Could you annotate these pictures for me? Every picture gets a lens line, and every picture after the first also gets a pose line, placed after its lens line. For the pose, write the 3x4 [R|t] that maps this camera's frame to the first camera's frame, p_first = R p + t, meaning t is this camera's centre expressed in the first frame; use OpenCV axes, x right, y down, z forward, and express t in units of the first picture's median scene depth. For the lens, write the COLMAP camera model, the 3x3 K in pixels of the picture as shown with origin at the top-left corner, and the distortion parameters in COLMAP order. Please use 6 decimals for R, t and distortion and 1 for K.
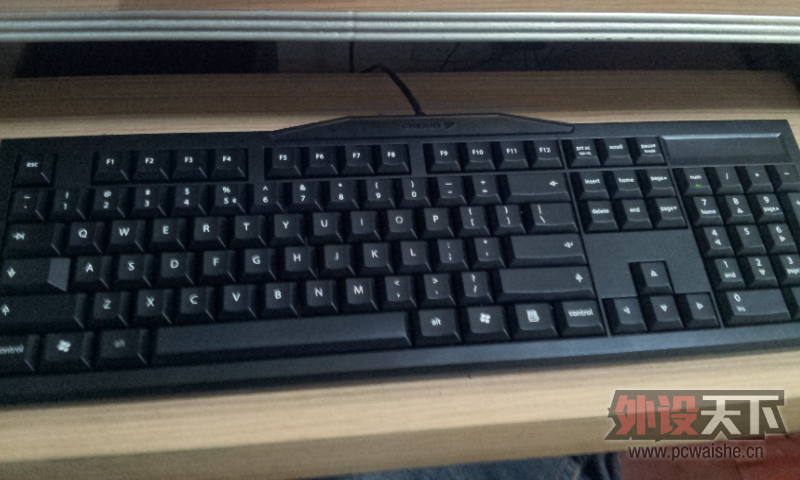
lens RADIAL K [[735.8, 0, 400.0], [0, 735.8, 240.0], [0, 0, 1]] dist [0.100253, -0.363189]
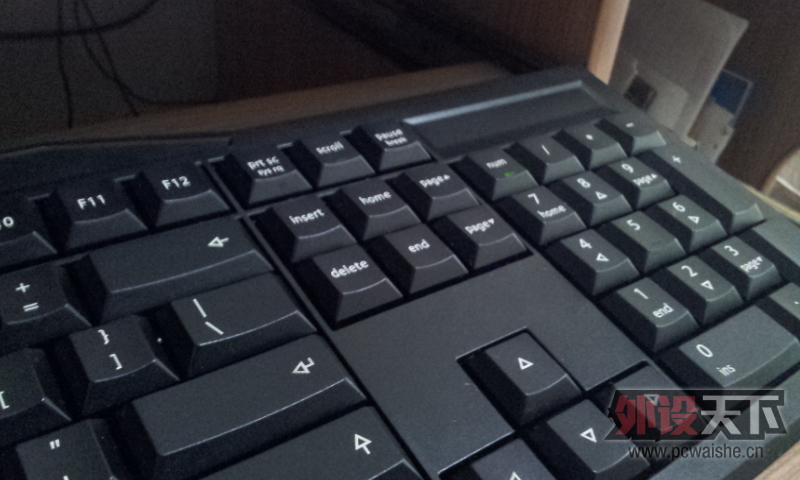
lens RADIAL K [[735.8, 0, 400.0], [0, 735.8, 240.0], [0, 0, 1]] dist [0.100253, -0.363189]
pose [[0.879801, -0.270642, 0.390772, 0.138786], [0.366161, 0.910087, -0.194080, 0.035915], [-0.303110, 0.313837, 0.899795, 0.611477]]
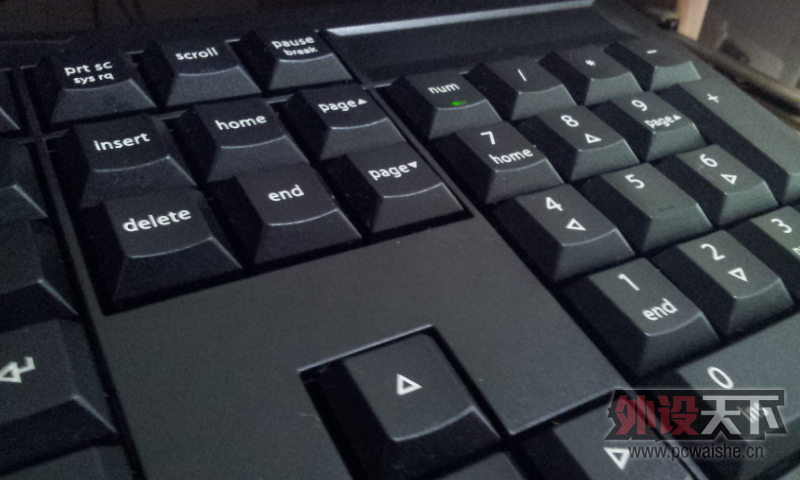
lens RADIAL K [[735.8, 0, 400.0], [0, 735.8, 240.0], [0, 0, 1]] dist [0.100253, -0.363189]
pose [[0.920631, -0.238986, 0.308745, 0.264764], [0.309274, 0.929036, -0.203081, 0.047612], [-0.238301, 0.282449, 0.929212, 0.727943]]
